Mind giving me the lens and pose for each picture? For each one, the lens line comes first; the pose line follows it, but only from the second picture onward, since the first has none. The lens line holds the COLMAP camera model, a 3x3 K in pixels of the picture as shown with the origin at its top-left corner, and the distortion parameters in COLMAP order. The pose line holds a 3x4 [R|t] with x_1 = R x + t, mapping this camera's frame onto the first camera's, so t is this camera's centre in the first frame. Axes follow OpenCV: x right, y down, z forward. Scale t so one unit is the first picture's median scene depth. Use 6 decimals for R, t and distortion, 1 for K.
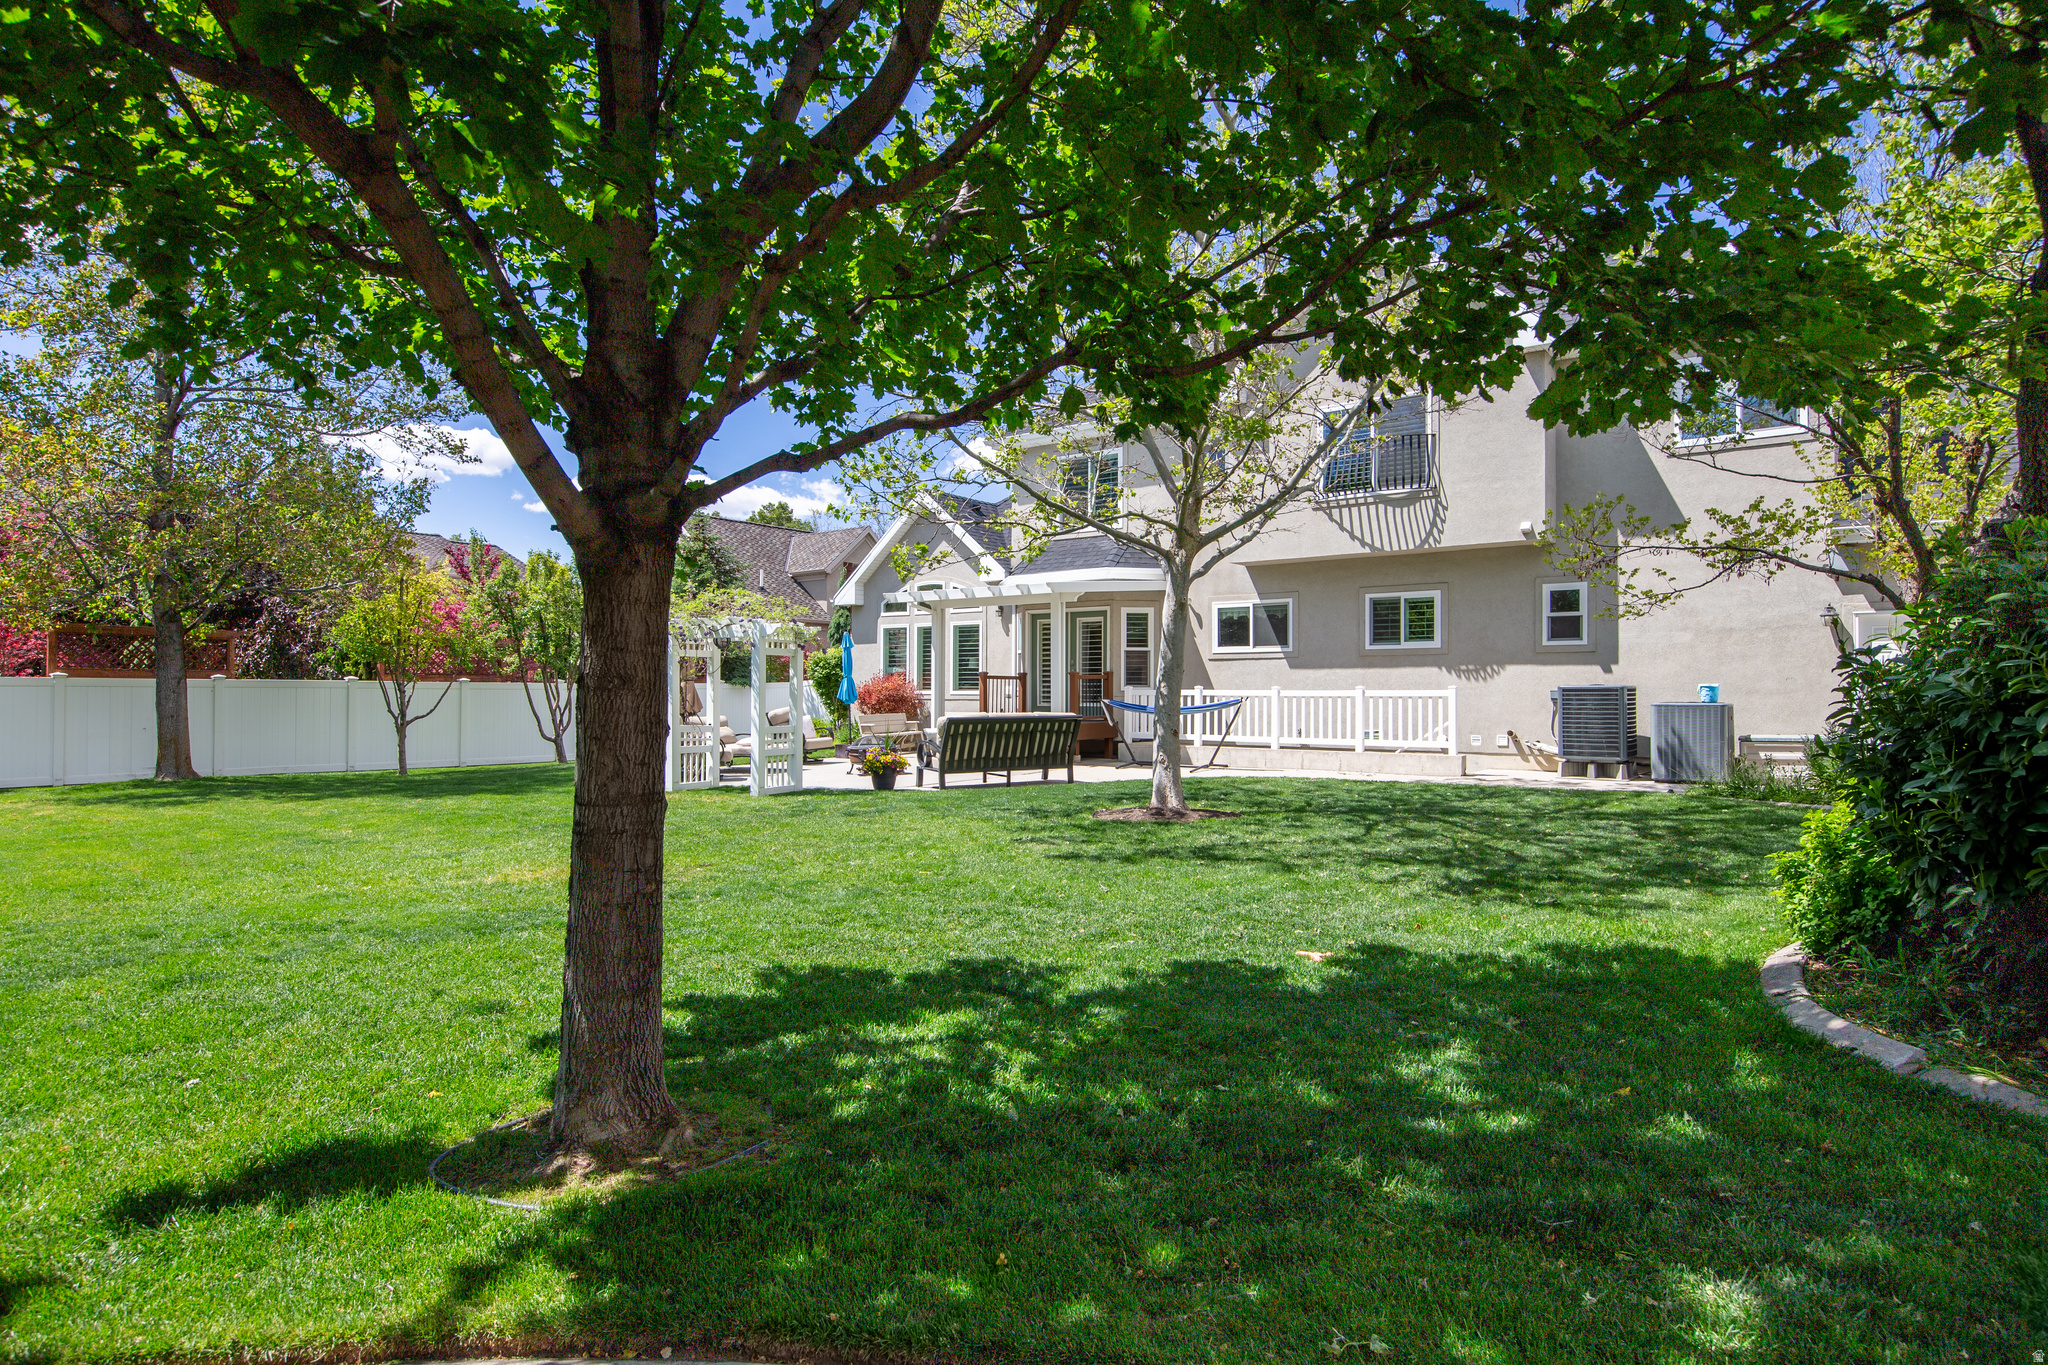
lens RADIAL K [[1197.5, 0, 1022.1], [0, 1197.5, 689.7], [0, 0, 1]] dist [0.024970, 0.000502]
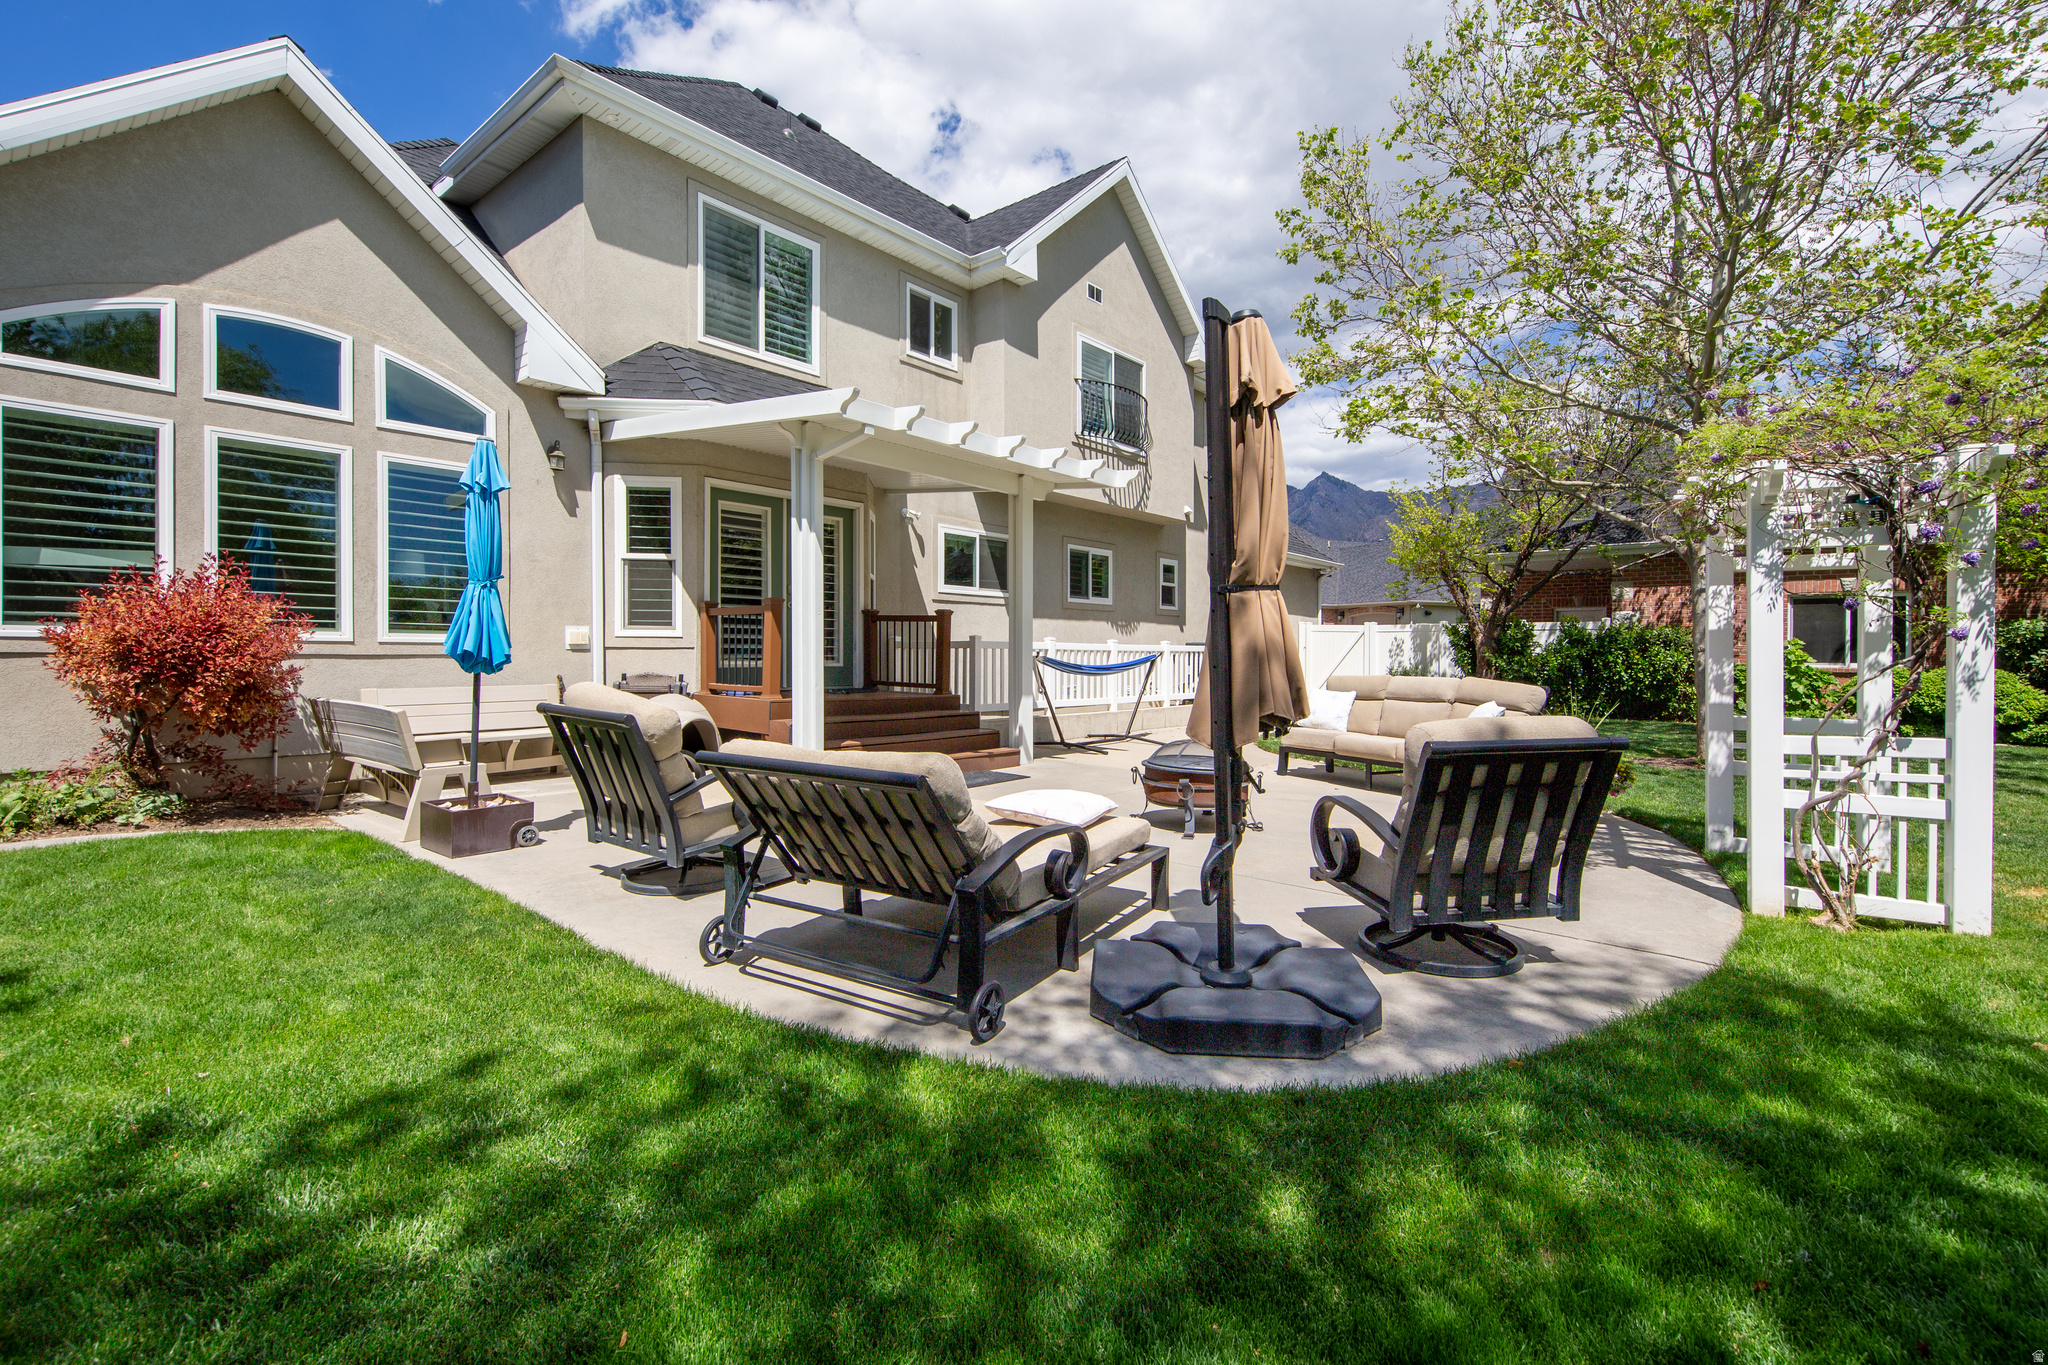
lens RADIAL K [[920.3, 0, 1040.0], [0, 920.3, 649.7], [0, 0, 1]] dist [0.011257, -0.000933]
pose [[0.022612, 0.003697, 0.999737, -0.423797], [-0.007286, 0.999967, -0.003533, 0.007010], [-0.999718, -0.007204, 0.022638, 0.956344]]
